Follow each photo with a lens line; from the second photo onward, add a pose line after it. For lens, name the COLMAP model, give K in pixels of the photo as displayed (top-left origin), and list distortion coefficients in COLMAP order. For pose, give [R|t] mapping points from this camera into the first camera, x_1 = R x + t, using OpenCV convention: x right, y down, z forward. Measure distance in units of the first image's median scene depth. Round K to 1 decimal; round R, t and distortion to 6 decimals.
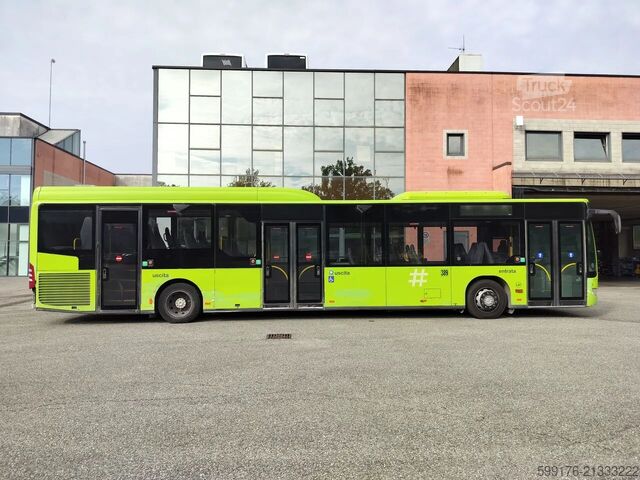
lens RADIAL K [[452.9, 0, 320.0], [0, 452.9, 240.0], [0, 0, 1]] dist [0.009110, -0.002812]
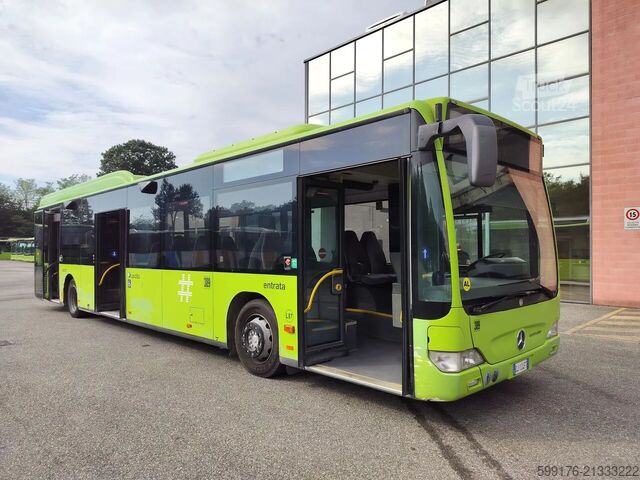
lens RADIAL K [[459.2, 0, 323.8], [0, 459.2, 240.7], [0, 0, 1]] dist [0.005548, -0.001557]
pose [[0.659811, -0.016085, -0.751259, 0.409256], [0.026262, 0.999654, 0.001662, 0.010353], [0.750973, -0.020826, 0.660005, 0.358327]]
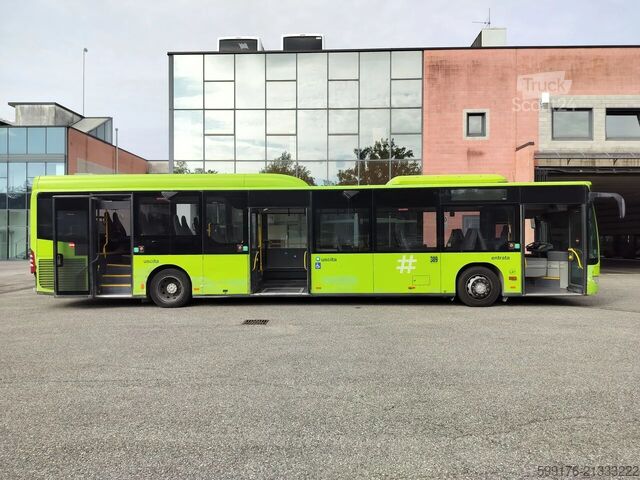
lens RADIAL K [[459.2, 0, 323.8], [0, 459.2, 240.7], [0, 0, 1]] dist [0.005548, -0.001557]
pose [[0.996582, -0.000833, -0.082606, 0.059817], [0.003804, 0.999351, 0.035816, -0.002030], [0.082522, -0.036008, 0.995938, -0.000478]]
